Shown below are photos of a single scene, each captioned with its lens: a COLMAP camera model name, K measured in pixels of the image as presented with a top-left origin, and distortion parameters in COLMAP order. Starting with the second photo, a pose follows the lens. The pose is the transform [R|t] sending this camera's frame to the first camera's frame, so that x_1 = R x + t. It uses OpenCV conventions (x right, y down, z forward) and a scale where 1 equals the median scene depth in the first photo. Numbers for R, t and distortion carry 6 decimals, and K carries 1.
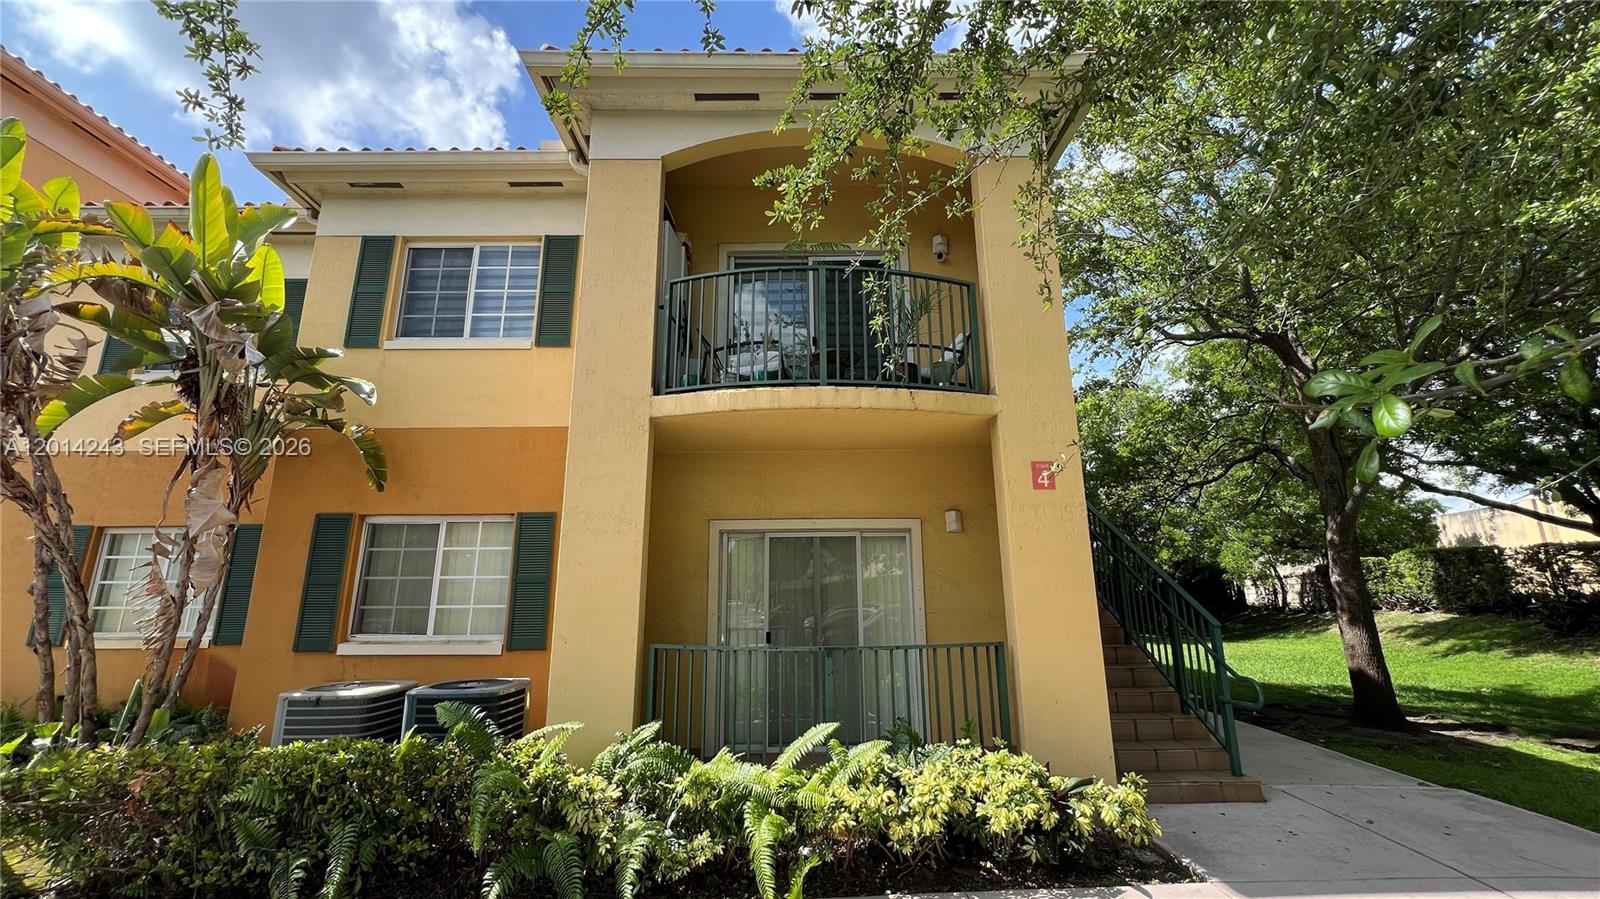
lens RADIAL K [[633.8, 0, 800.0], [0, 633.8, 449.5], [0, 0, 1]] dist [-0.000859, -0.000155]
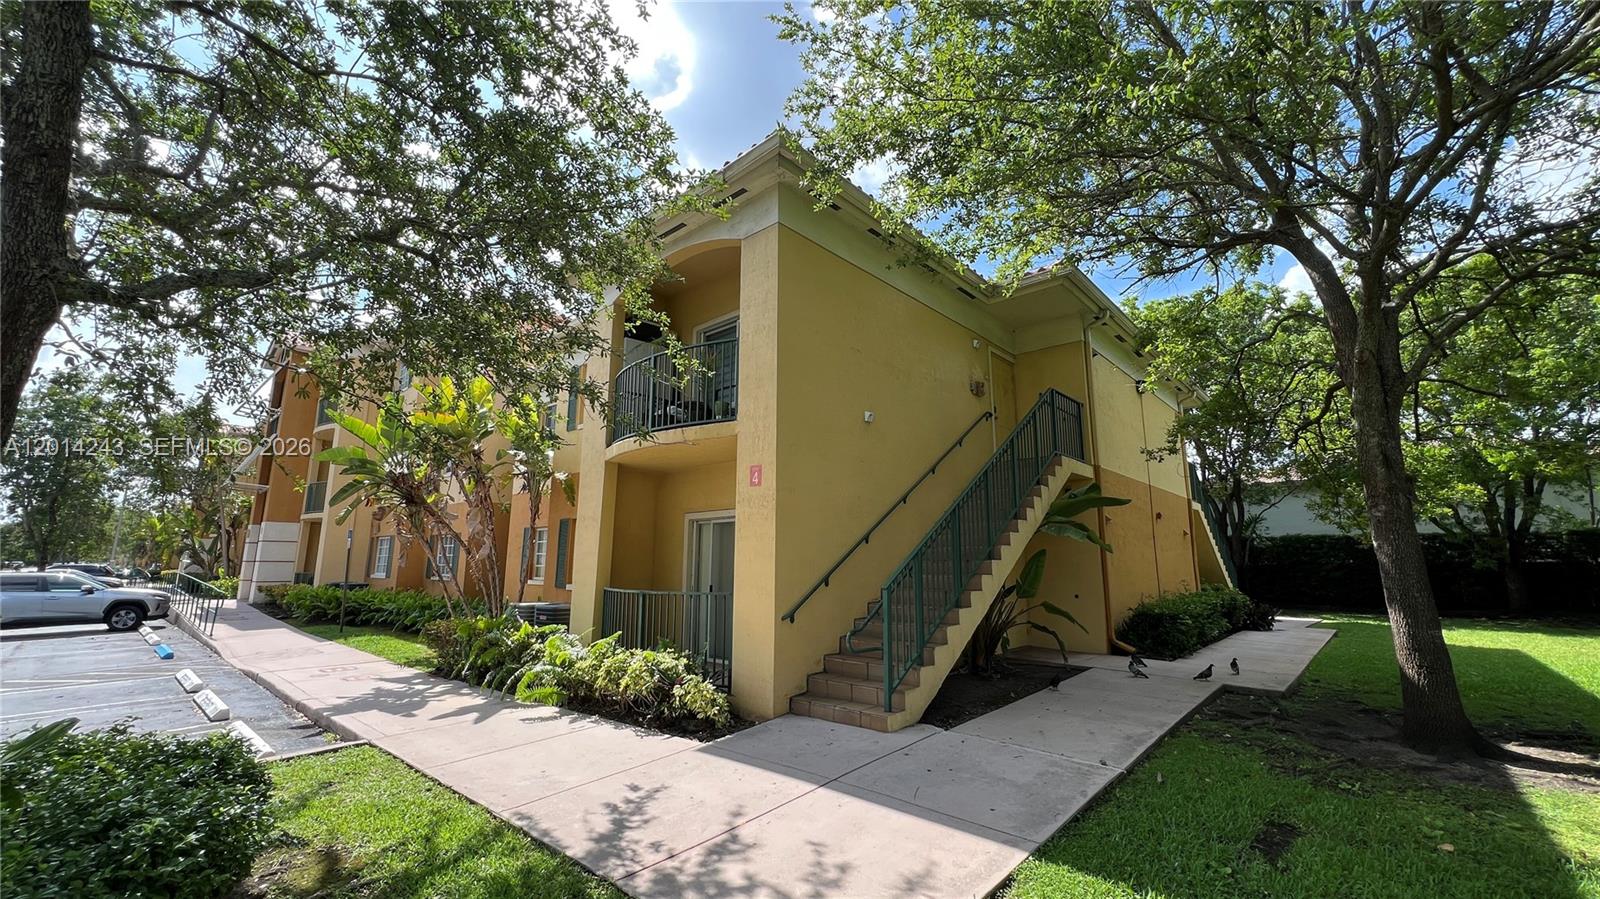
lens RADIAL K [[640.1, 0, 800.0], [0, 640.1, 449.5], [0, 0, 1]] dist [0.010252, -0.000134]
pose [[0.738776, -0.109314, -0.665027, 1.366896], [0.143501, 0.989645, -0.003259, 0.002327], [0.658497, -0.093024, 0.746812, 0.027159]]
